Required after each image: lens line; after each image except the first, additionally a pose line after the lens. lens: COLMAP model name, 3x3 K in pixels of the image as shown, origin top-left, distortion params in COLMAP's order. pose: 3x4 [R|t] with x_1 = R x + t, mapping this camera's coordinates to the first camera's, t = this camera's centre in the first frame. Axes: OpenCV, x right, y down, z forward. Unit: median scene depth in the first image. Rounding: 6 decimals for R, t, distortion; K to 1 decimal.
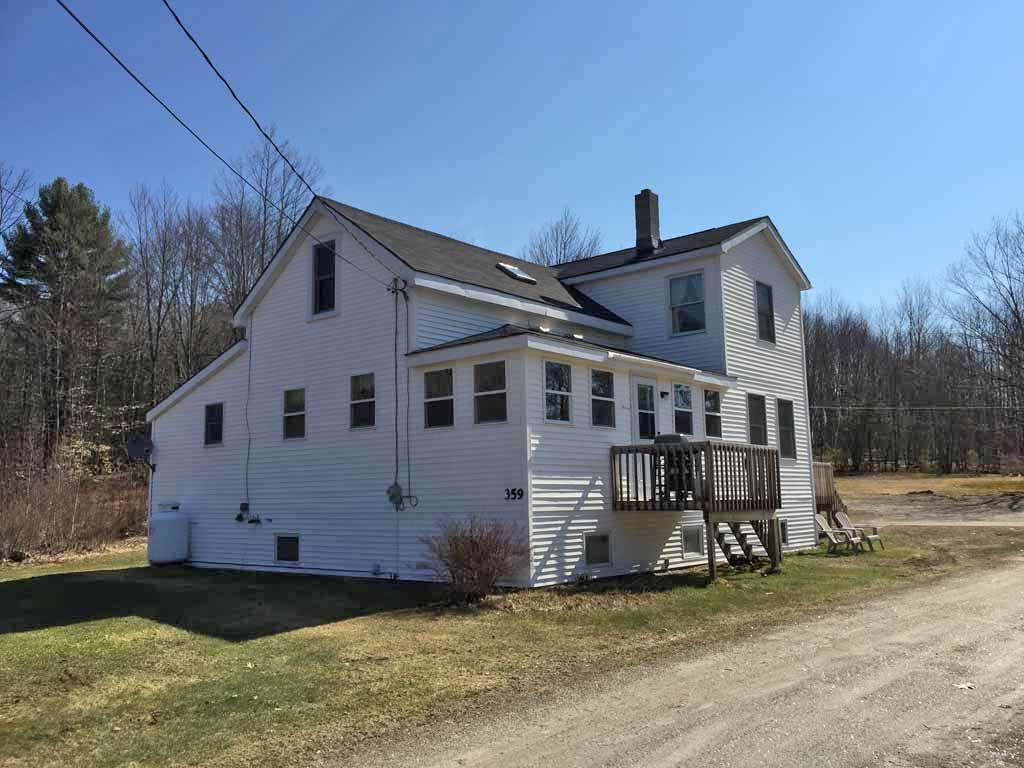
lens RADIAL K [[875.3, 0, 512.0], [0, 875.3, 384.0], [0, 0, 1]] dist [0.003159, -0.000578]
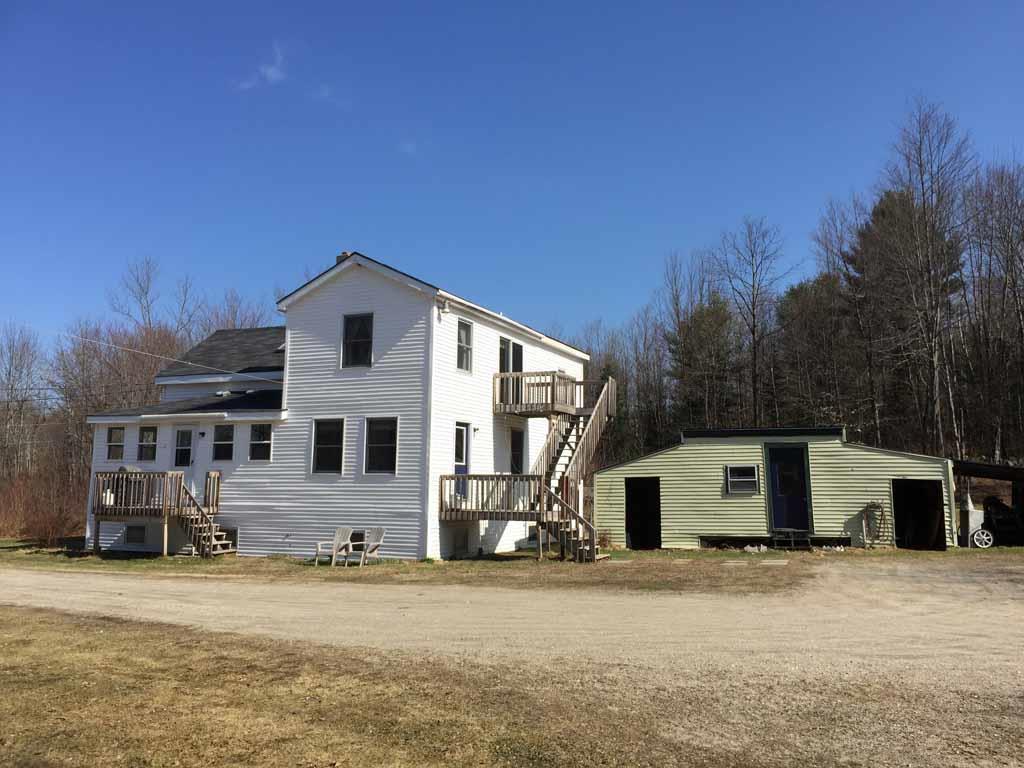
lens RADIAL K [[875.3, 0, 512.0], [0, 875.3, 384.0], [0, 0, 1]] dist [0.003159, -0.000578]
pose [[0.293613, -0.096501, -0.951041, 1.744142], [0.106413, 0.992007, -0.067805, 0.083878], [0.949983, -0.081294, 0.301535, 1.076124]]
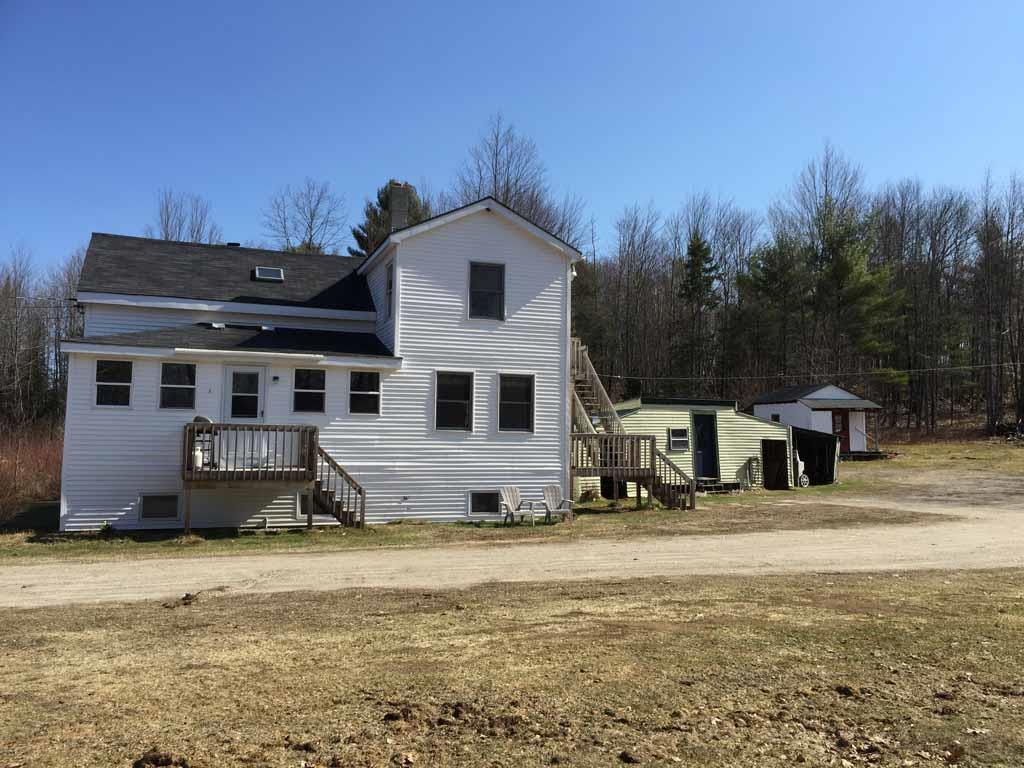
lens RADIAL K [[875.3, 0, 512.0], [0, 875.3, 384.0], [0, 0, 1]] dist [0.003159, -0.000578]
pose [[0.872900, -0.011336, -0.487768, 1.036953], [0.037395, 0.998344, 0.043720, -0.020996], [0.486465, -0.056403, 0.871878, 0.137016]]
